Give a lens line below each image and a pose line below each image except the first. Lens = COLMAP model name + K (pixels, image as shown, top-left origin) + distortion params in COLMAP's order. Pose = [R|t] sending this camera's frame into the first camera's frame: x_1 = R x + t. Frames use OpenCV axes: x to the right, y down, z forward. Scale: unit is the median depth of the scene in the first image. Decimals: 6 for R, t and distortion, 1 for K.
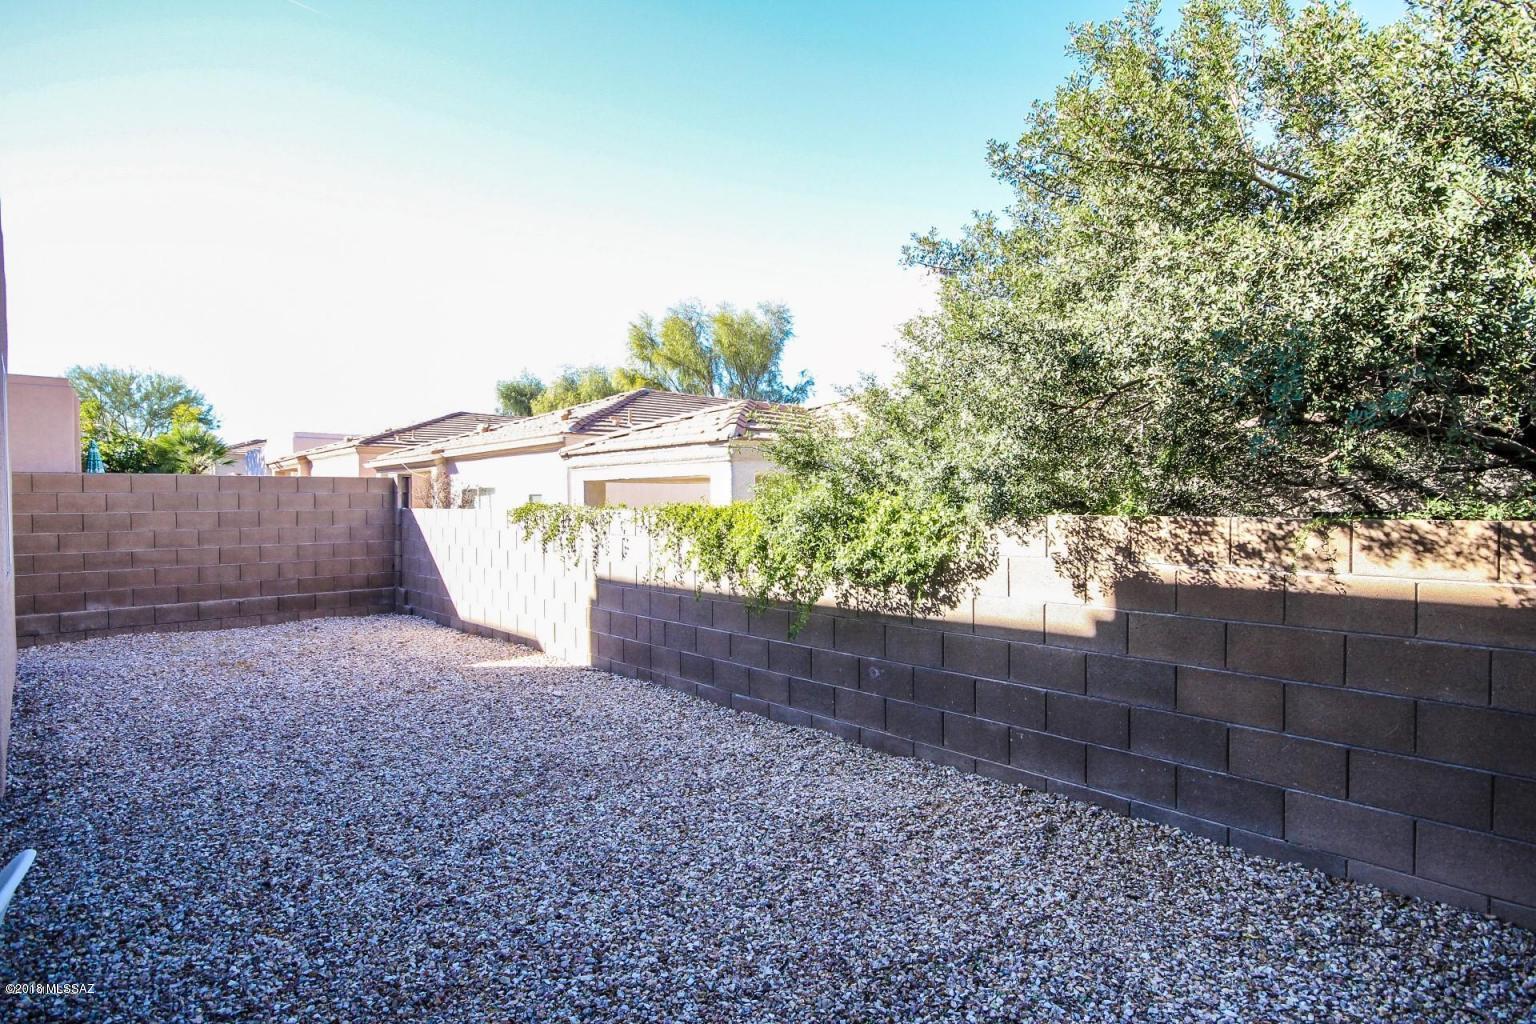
lens RADIAL K [[785.8, 0, 768.0], [0, 785.8, 512.0], [0, 0, 1]] dist [-0.000303, -0.000673]
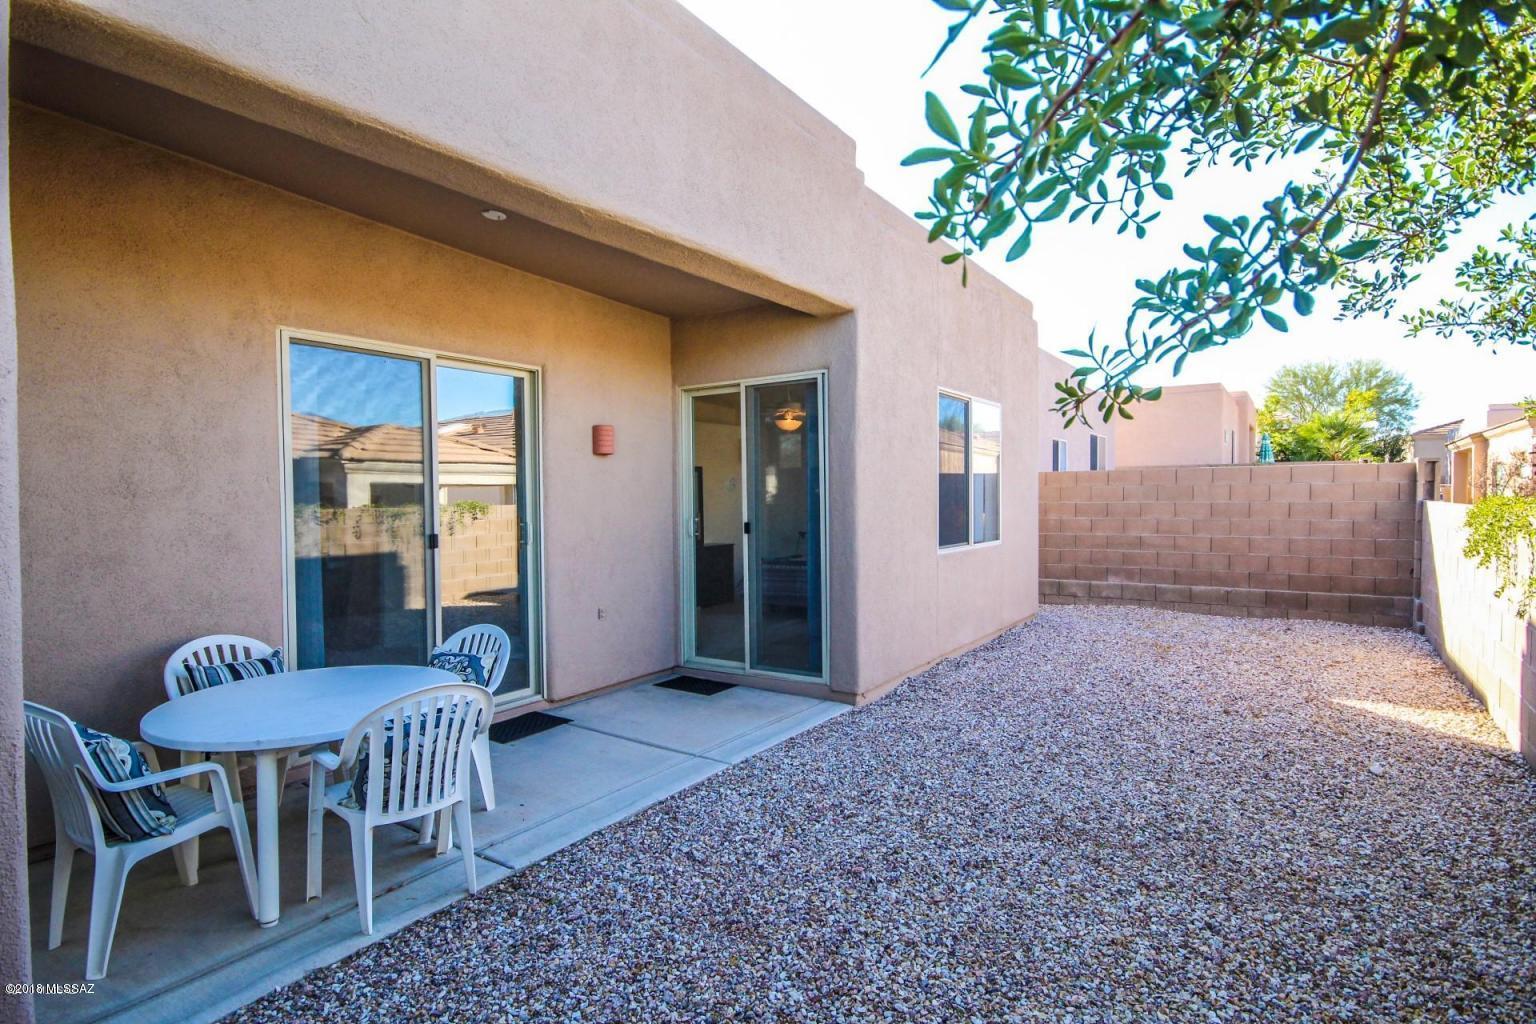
lens RADIAL K [[785.8, 0, 768.0], [0, 785.8, 512.0], [0, 0, 1]] dist [-0.000303, -0.000673]
pose [[0.236980, 0.027084, -0.971137, 0.187093], [-0.007561, 0.999632, 0.026034, -0.010680], [0.971485, 0.001173, 0.237098, 0.194781]]
